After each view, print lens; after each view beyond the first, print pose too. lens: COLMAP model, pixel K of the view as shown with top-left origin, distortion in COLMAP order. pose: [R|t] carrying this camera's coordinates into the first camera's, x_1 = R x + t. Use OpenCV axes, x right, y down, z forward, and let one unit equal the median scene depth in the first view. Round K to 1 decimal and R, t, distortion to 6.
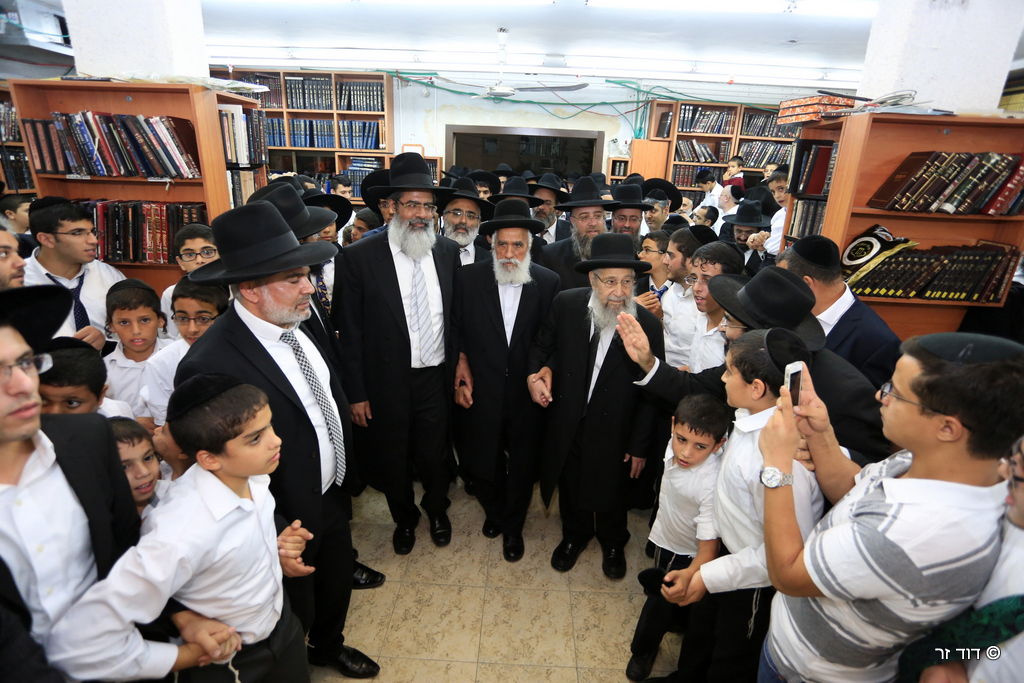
lens RADIAL K [[508.3, 0, 513.3], [0, 508.3, 344.0], [0, 0, 1]] dist [-0.065183, 0.027247]
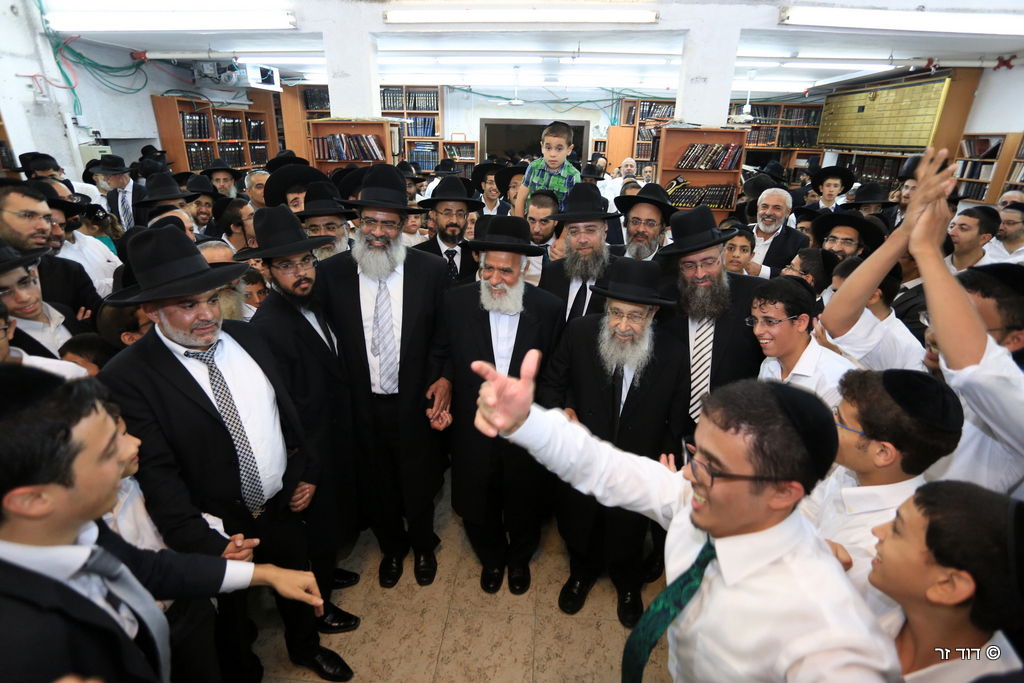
lens RADIAL K [[512.1, 0, 512.3], [0, 512.1, 351.6], [0, 0, 1]] dist [-0.062940, 0.027703]
pose [[0.998650, -0.000761, -0.051935, 0.036233], [0.003837, 0.998242, 0.059149, 0.157687], [0.051799, -0.059269, 0.996897, -0.518215]]
